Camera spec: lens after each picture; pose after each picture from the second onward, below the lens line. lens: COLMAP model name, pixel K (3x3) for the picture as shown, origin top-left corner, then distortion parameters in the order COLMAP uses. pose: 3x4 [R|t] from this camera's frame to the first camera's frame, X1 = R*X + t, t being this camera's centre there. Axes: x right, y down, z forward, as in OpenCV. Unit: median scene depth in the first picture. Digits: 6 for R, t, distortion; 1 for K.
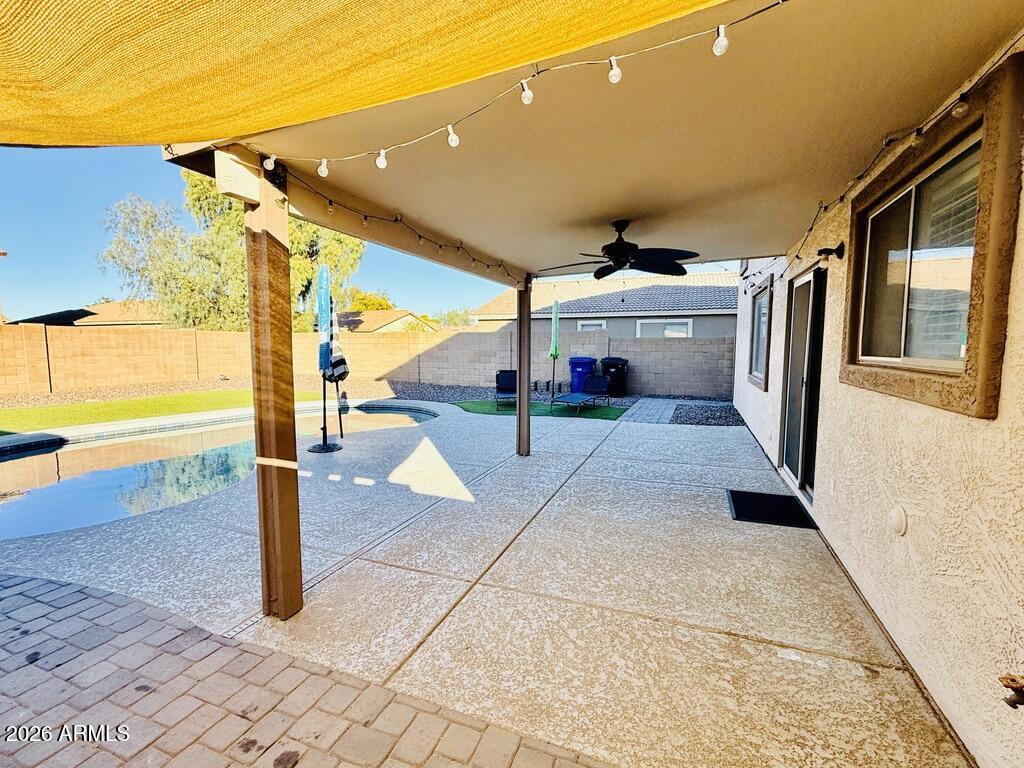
lens RADIAL K [[420.6, 0, 512.0], [0, 420.6, 384.0], [0, 0, 1]] dist [0.001575, 0.000255]
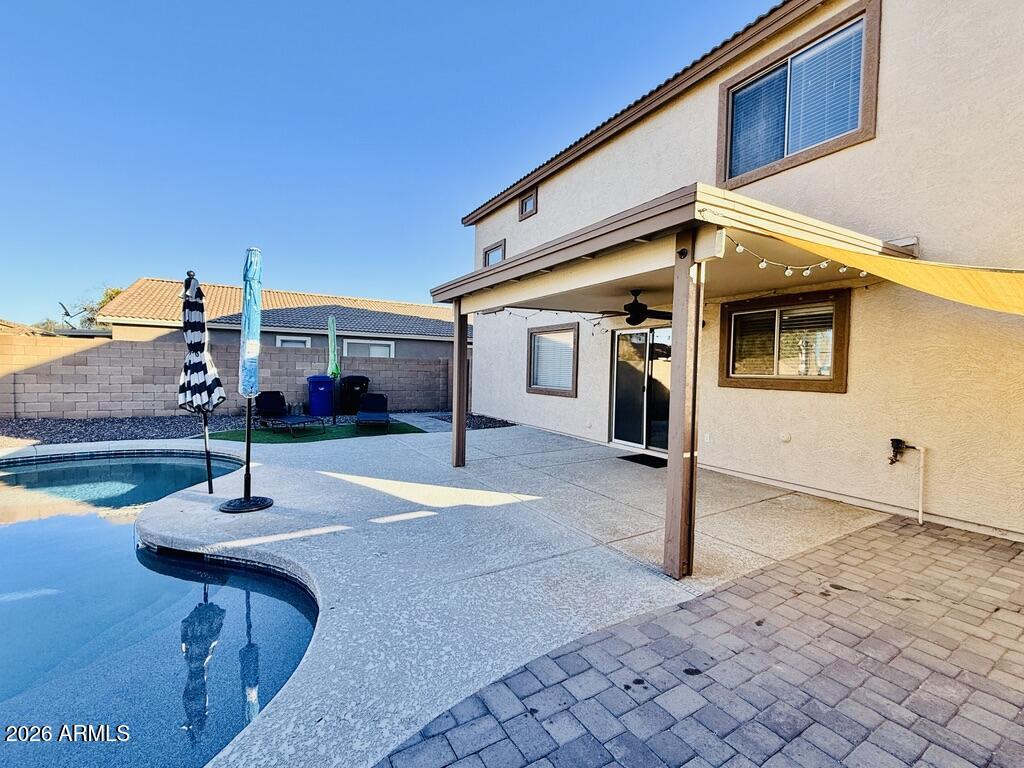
lens RADIAL K [[408.4, 0, 513.2], [0, 408.4, 384.4], [0, 0, 1]] dist [0.000584, -0.000283]
pose [[0.640529, -0.018014, 0.767722, -0.974041], [0.051167, 0.998504, -0.019260, -0.017581], [-0.766227, 0.051619, 0.640493, 0.304526]]
